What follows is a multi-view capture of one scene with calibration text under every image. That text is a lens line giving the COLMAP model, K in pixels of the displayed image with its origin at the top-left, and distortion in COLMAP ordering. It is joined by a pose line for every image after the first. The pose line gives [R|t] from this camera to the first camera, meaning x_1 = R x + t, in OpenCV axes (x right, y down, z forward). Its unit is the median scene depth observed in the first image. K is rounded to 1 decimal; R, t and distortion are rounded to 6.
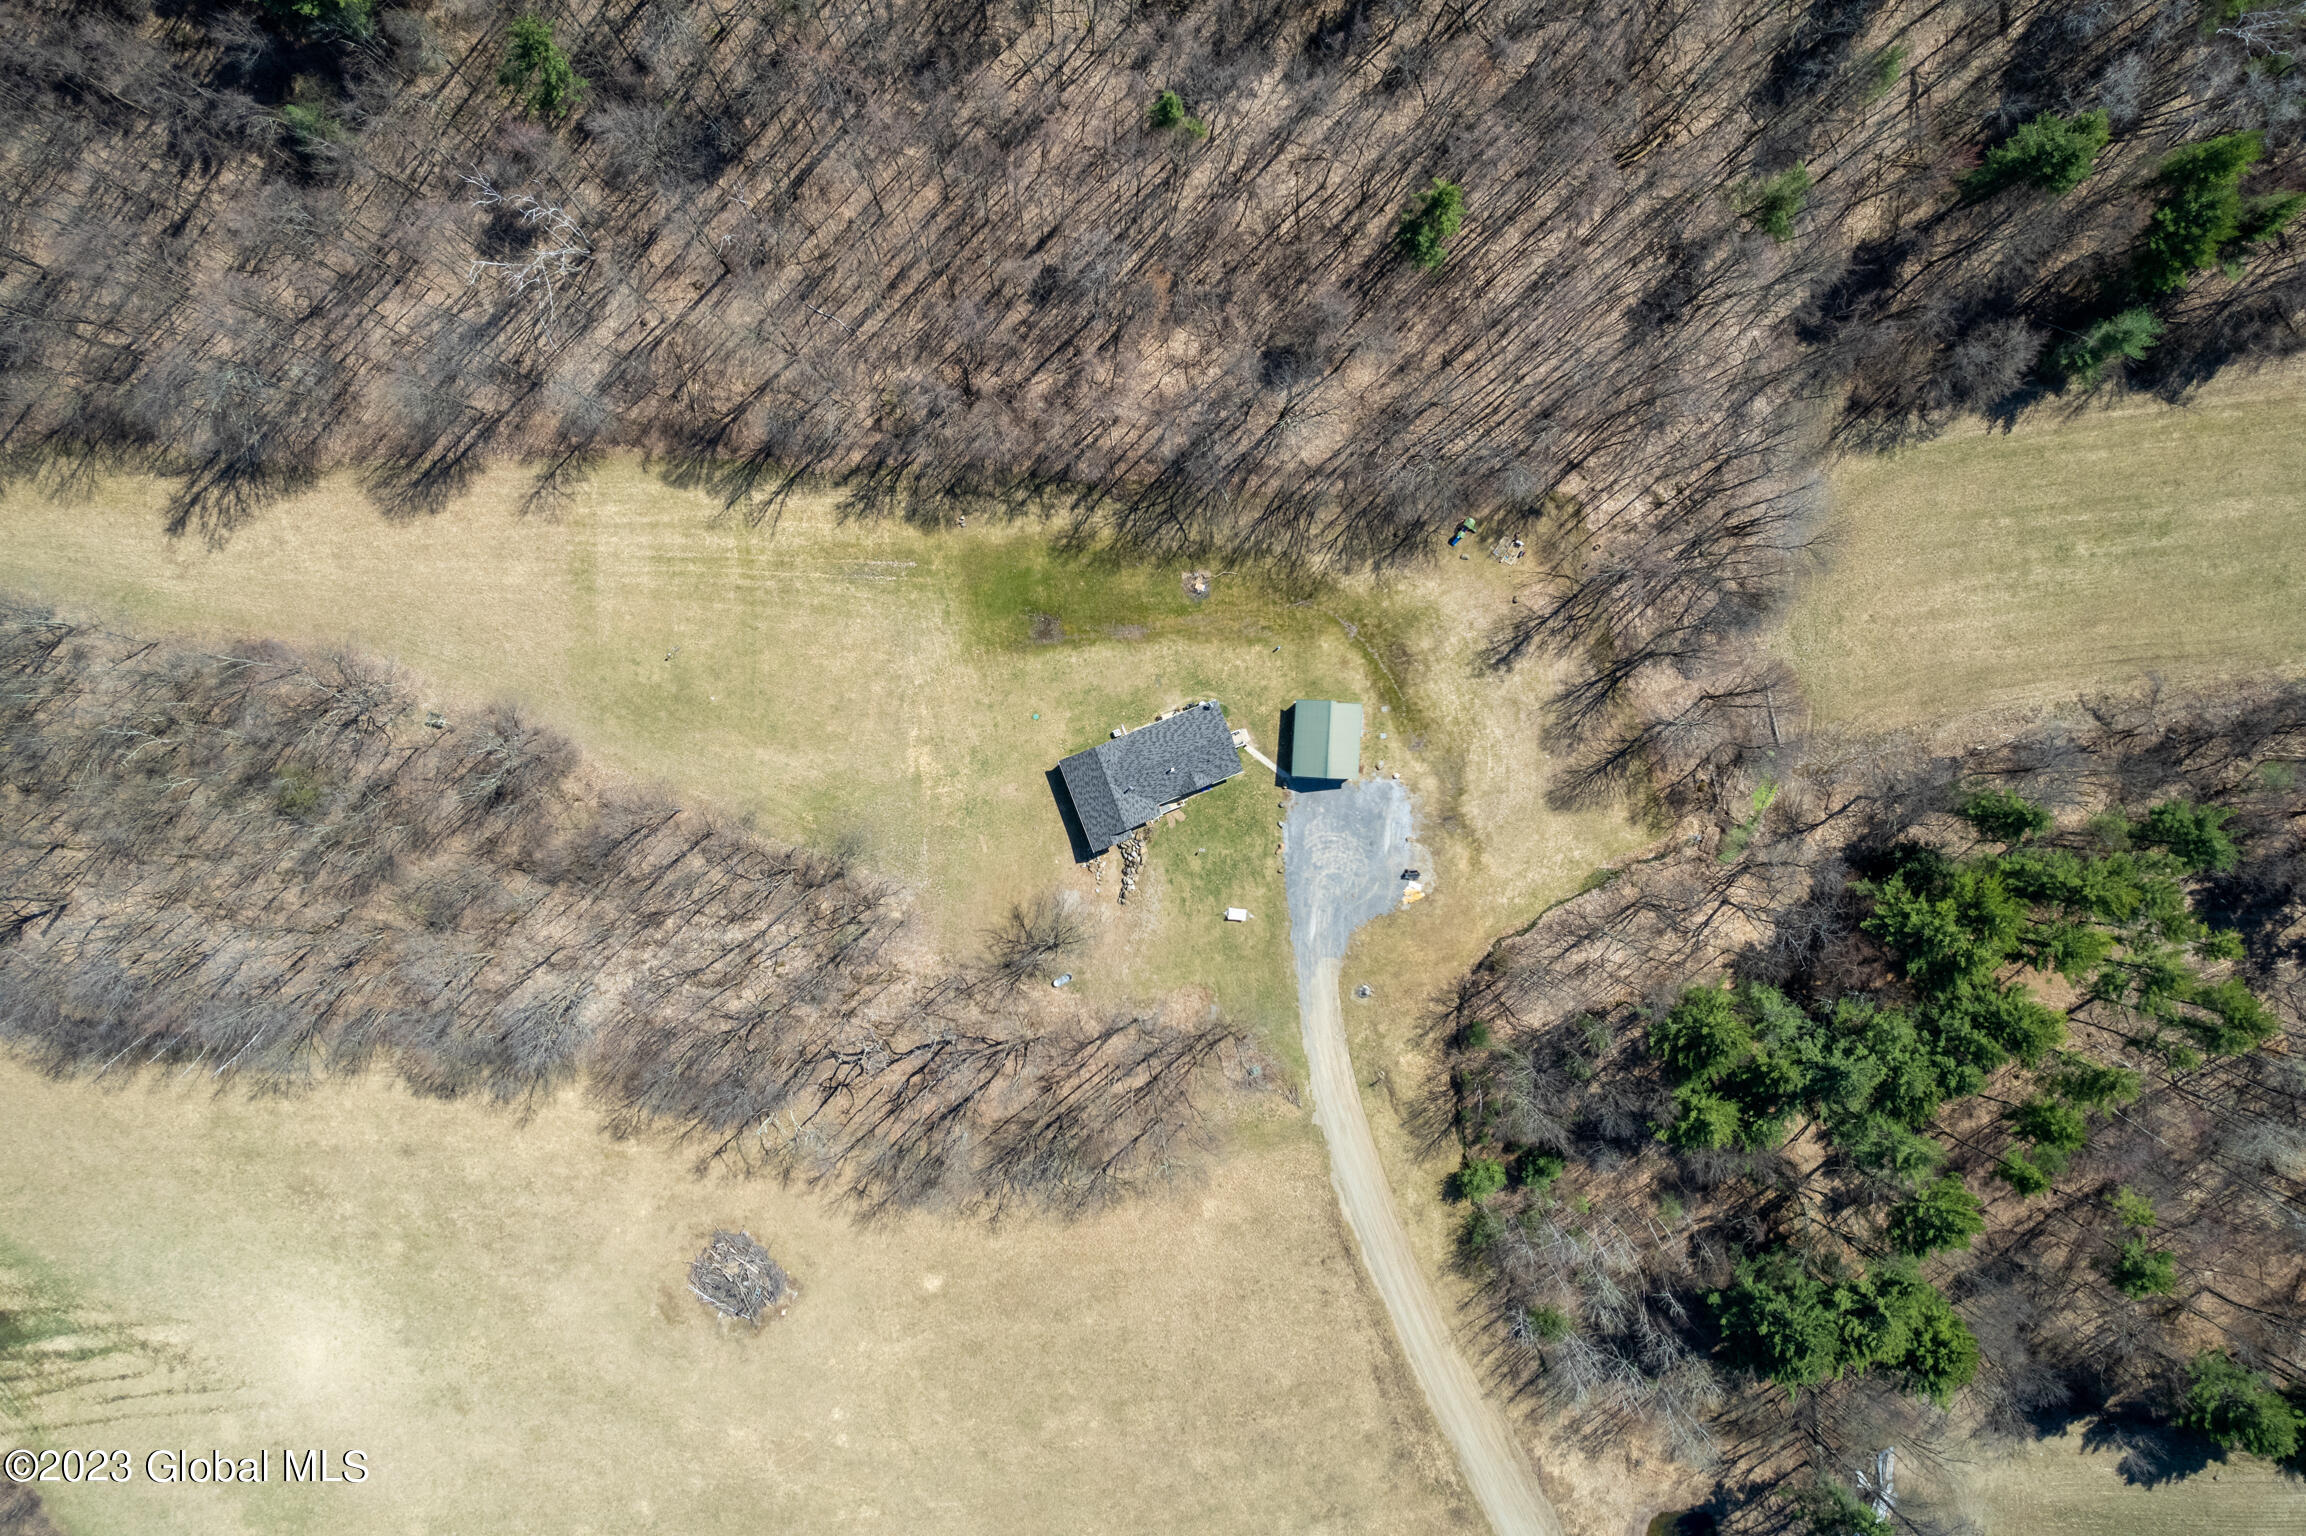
lens RADIAL K [[1478.6, 0, 1160.3], [0, 1478.6, 752.6], [0, 0, 1]] dist [-0.071989, 0.074626]
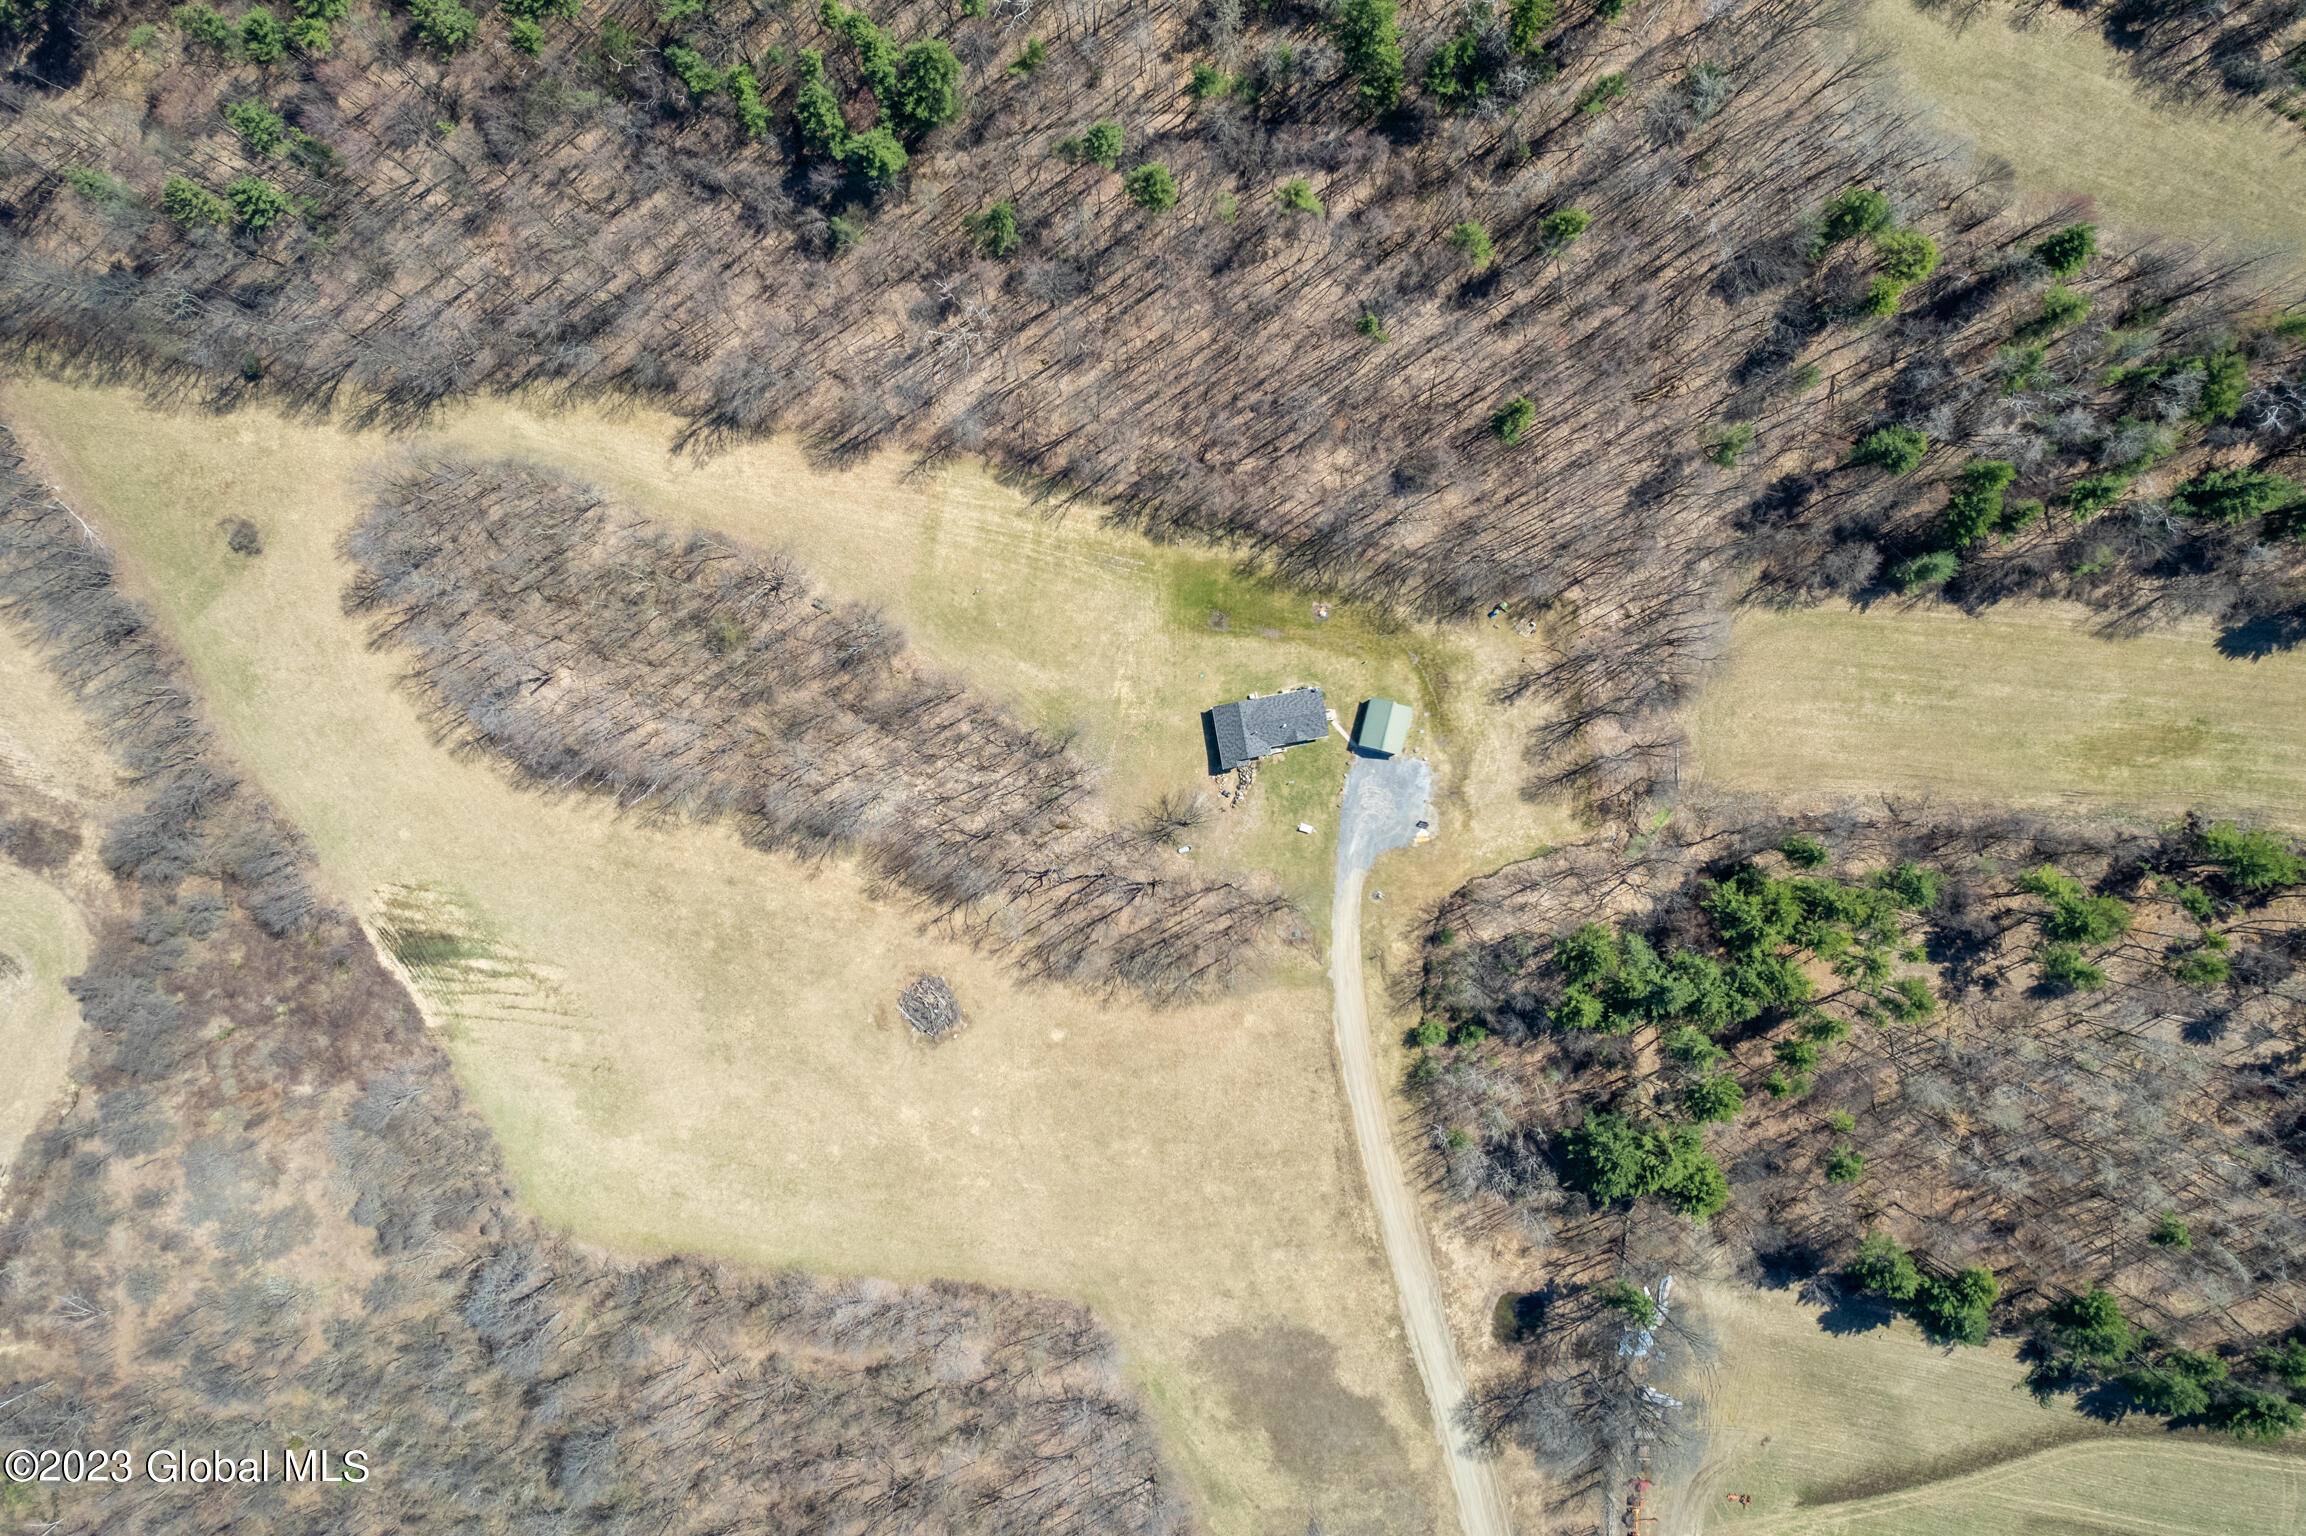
lens RADIAL K [[1539.6, 0, 1148.8], [0, 1539.6, 758.0], [0, 0, 1]] dist [-0.041505, -0.001868]
pose [[0.981866, 0.189048, -0.014168, -0.100632], [-0.189172, 0.981911, -0.008037, 0.083593], [0.012392, 0.010571, 0.999867, -0.605577]]
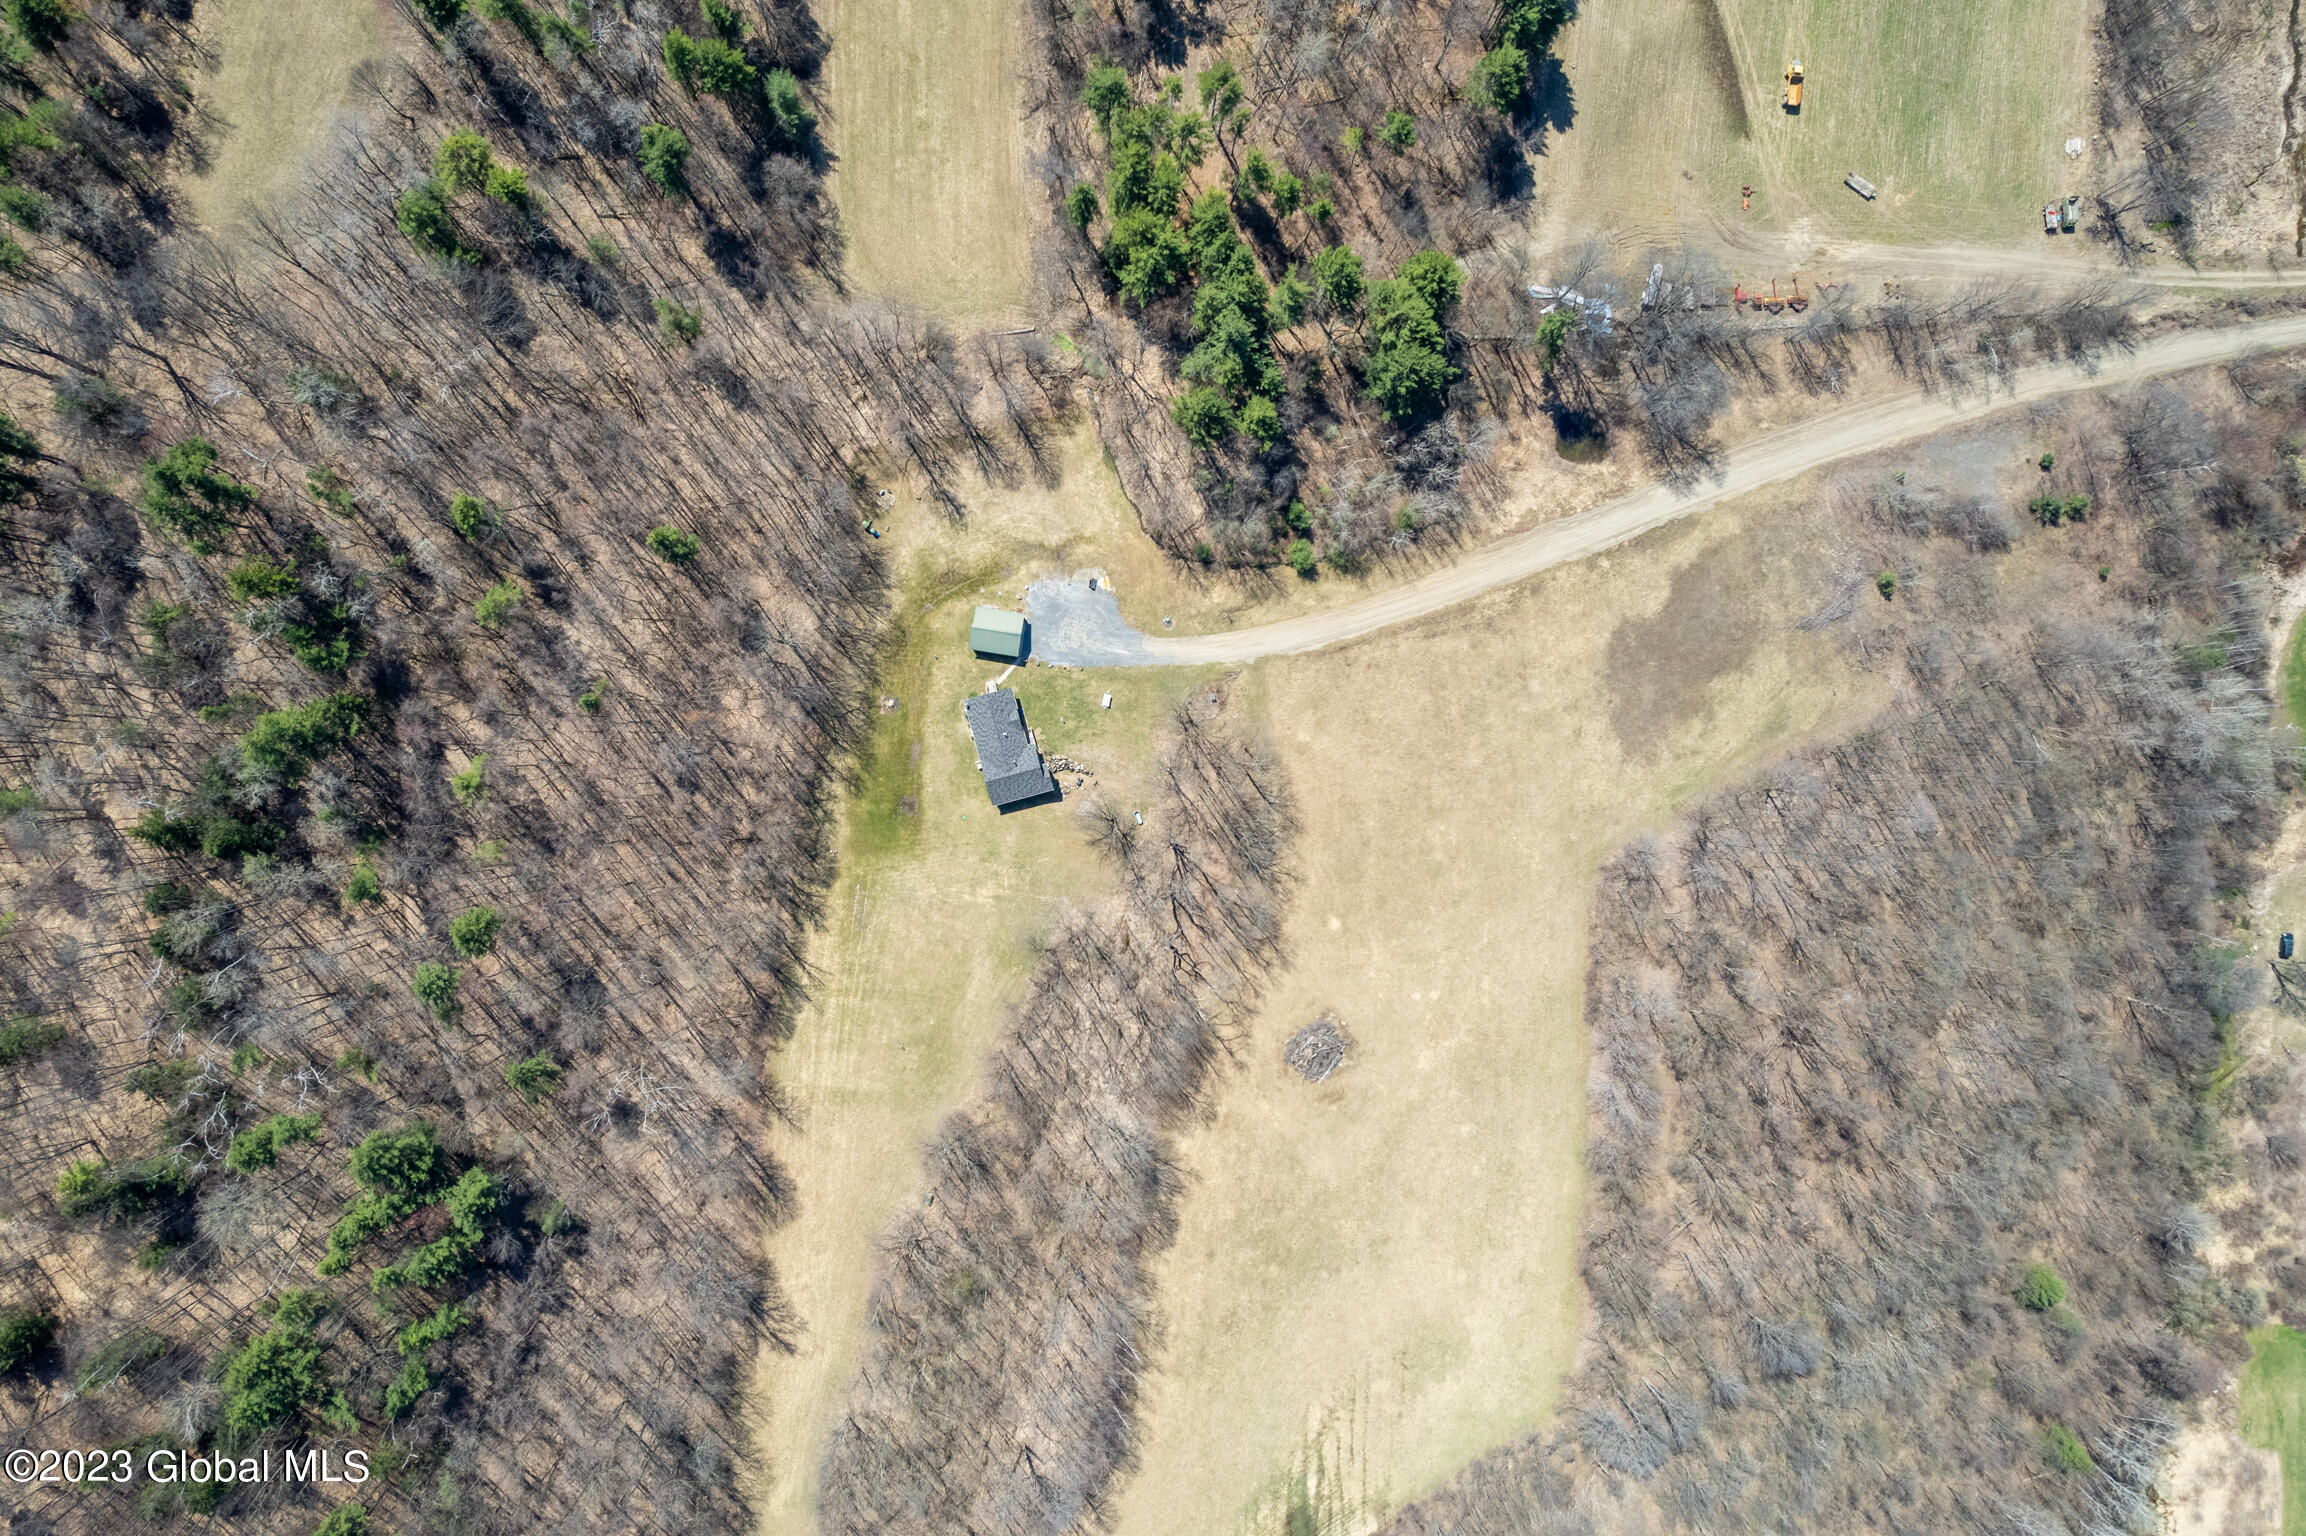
lens RADIAL K [[1539.6, 0, 1148.8], [0, 1539.6, 758.0], [0, 0, 1]] dist [-0.041505, -0.001868]
pose [[0.103340, -0.993282, -0.052077, 0.082234], [0.994642, 0.103052, 0.008186, 0.149371], [-0.002764, -0.052644, 0.998610, -0.608856]]
